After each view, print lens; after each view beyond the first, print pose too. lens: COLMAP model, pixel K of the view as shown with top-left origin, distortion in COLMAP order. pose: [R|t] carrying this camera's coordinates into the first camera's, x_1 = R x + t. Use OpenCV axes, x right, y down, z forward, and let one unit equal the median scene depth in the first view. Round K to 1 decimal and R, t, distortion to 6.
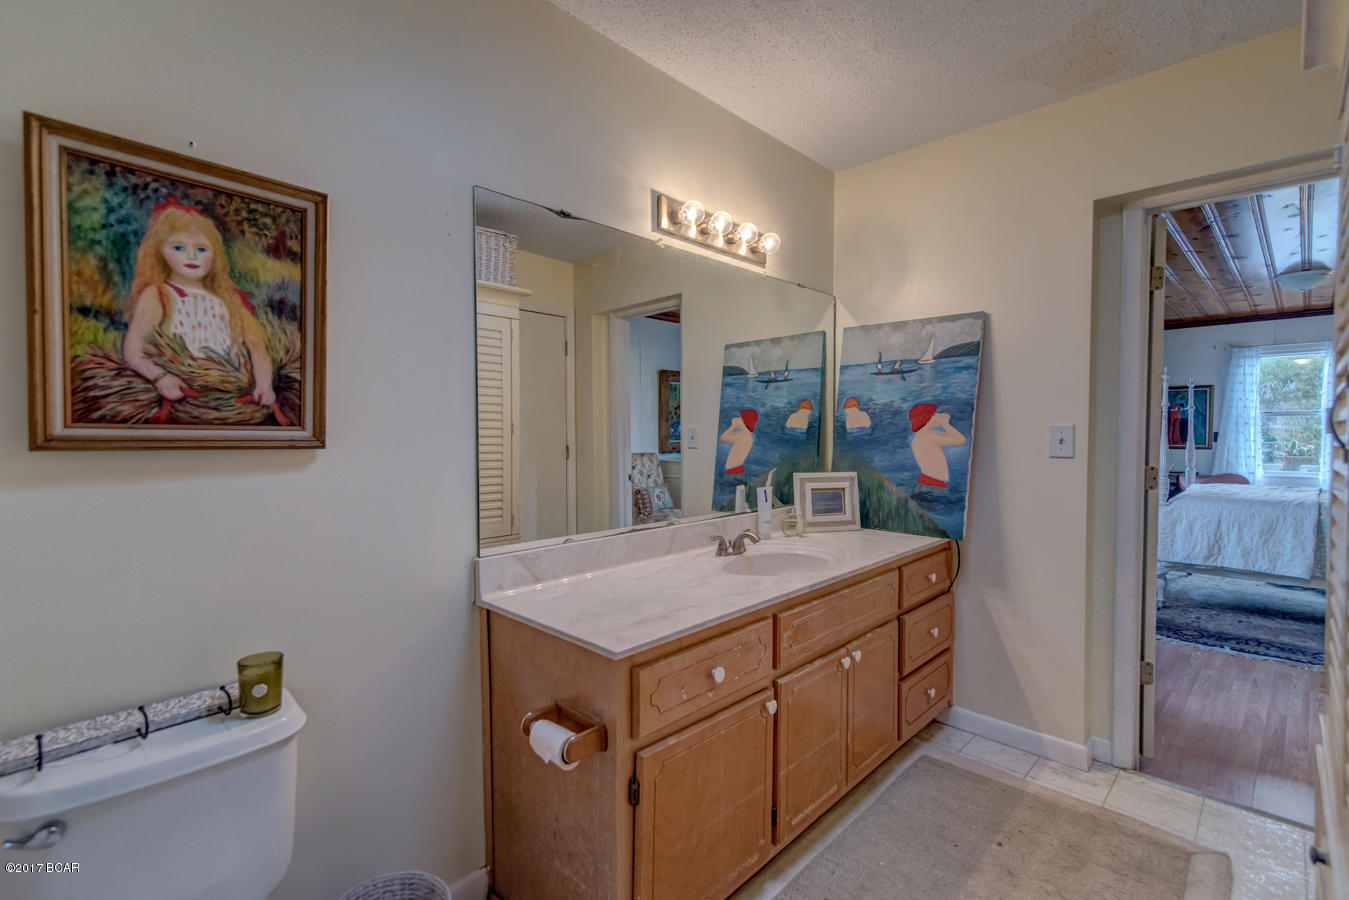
lens RADIAL K [[605.9, 0, 678.7], [0, 605.9, 448.0], [0, 0, 1]] dist [0.012035, -0.000046]
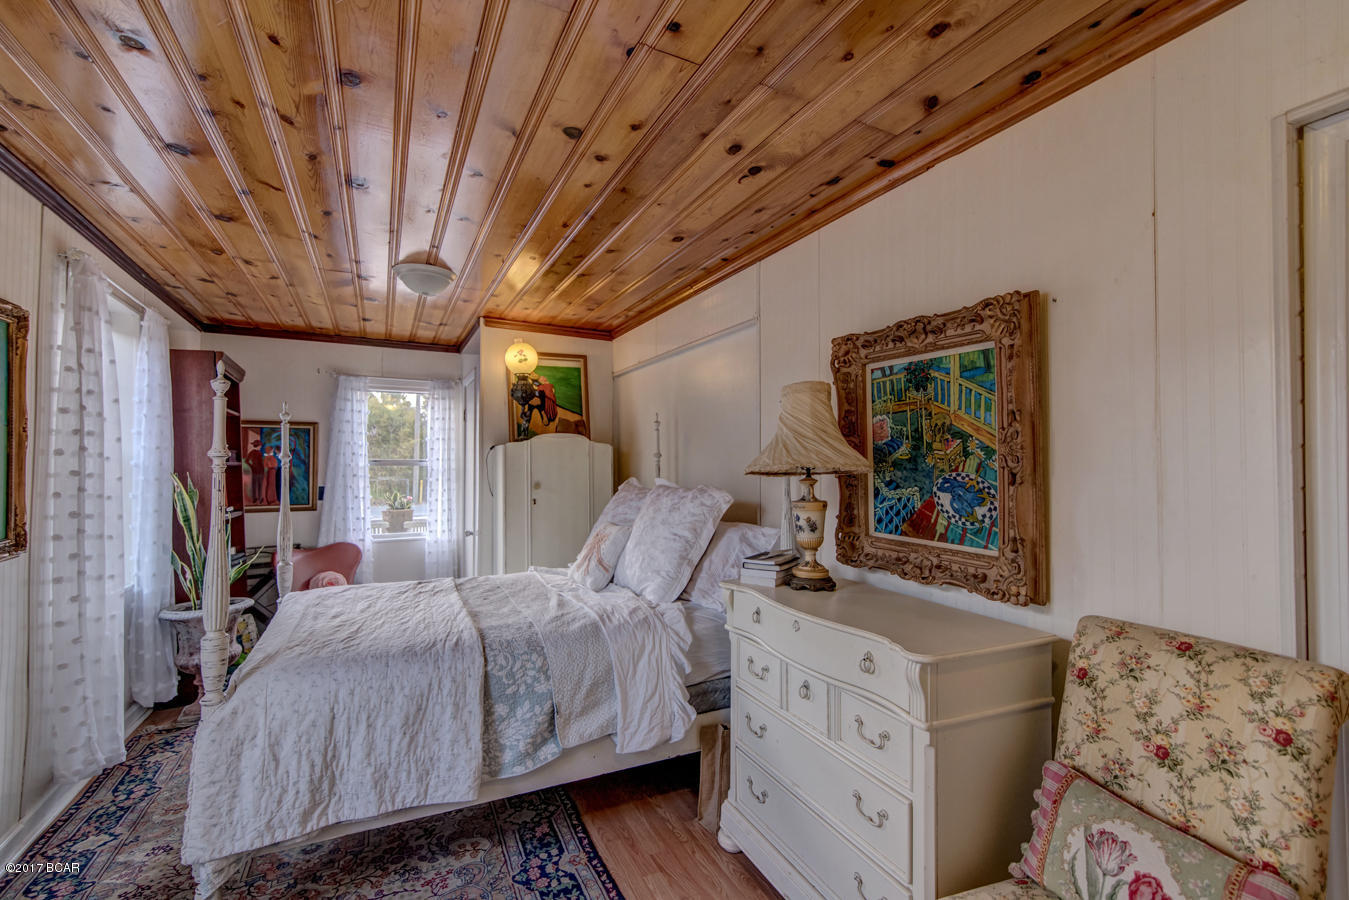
lens RADIAL K [[605.9, 0, 666.1], [0, 605.9, 455.5], [0, 0, 1]] dist [0.012035, -0.000046]
pose [[0.325495, 0.020147, 0.945329, 1.810709], [0.023550, 0.999290, -0.029406, -0.180865], [-0.945250, 0.031834, 0.324790, 2.080179]]
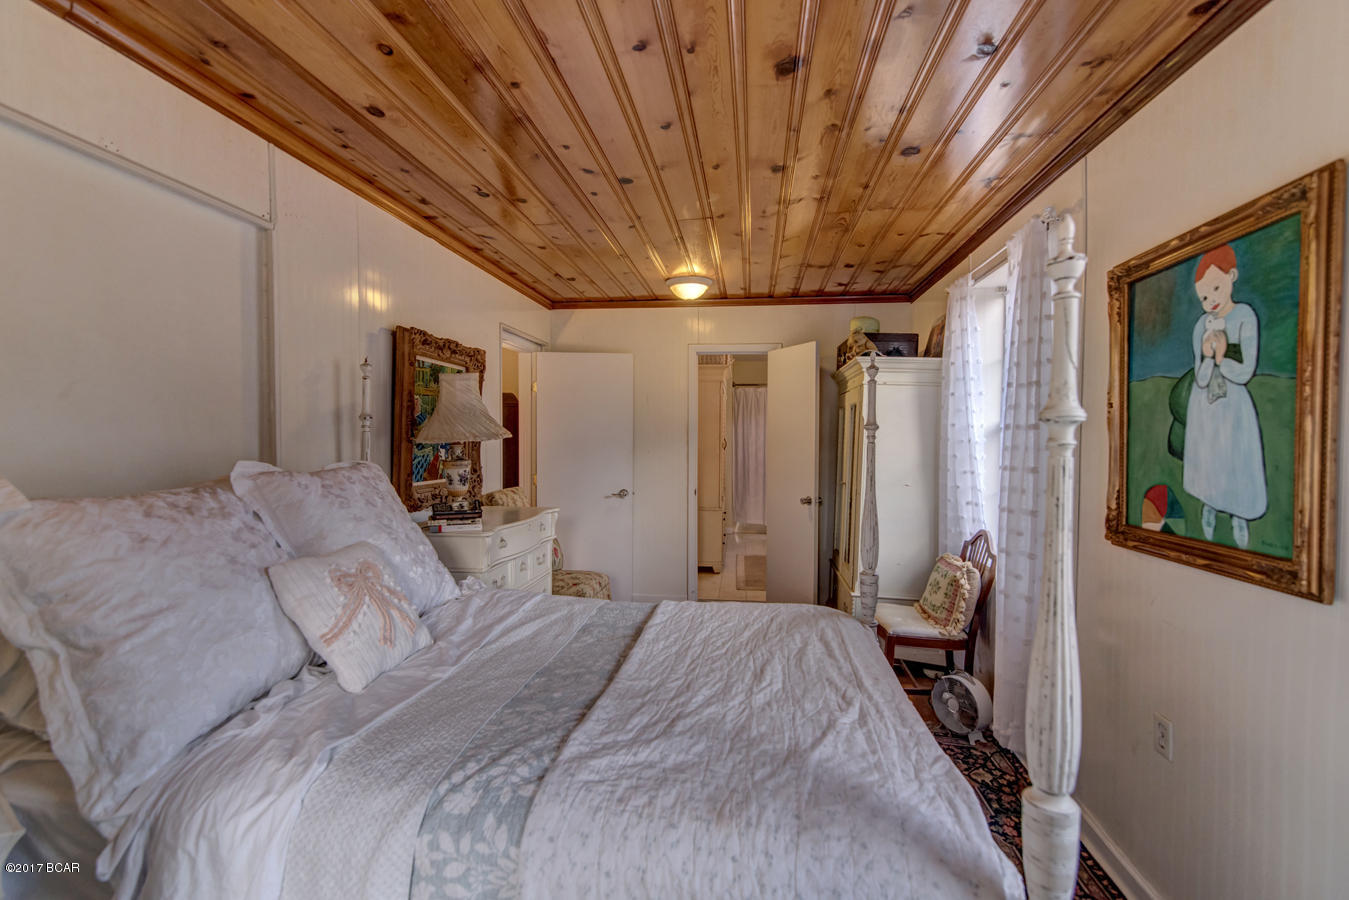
lens RADIAL K [[605.9, 0, 673.4], [0, 605.9, 445.5], [0, 0, 1]] dist [0.012035, -0.000046]
pose [[-0.794085, 0.007863, -0.607756, 6.428059], [-0.022833, 0.998825, 0.042756, -0.330661], [0.607378, 0.047829, -0.792972, 6.633951]]
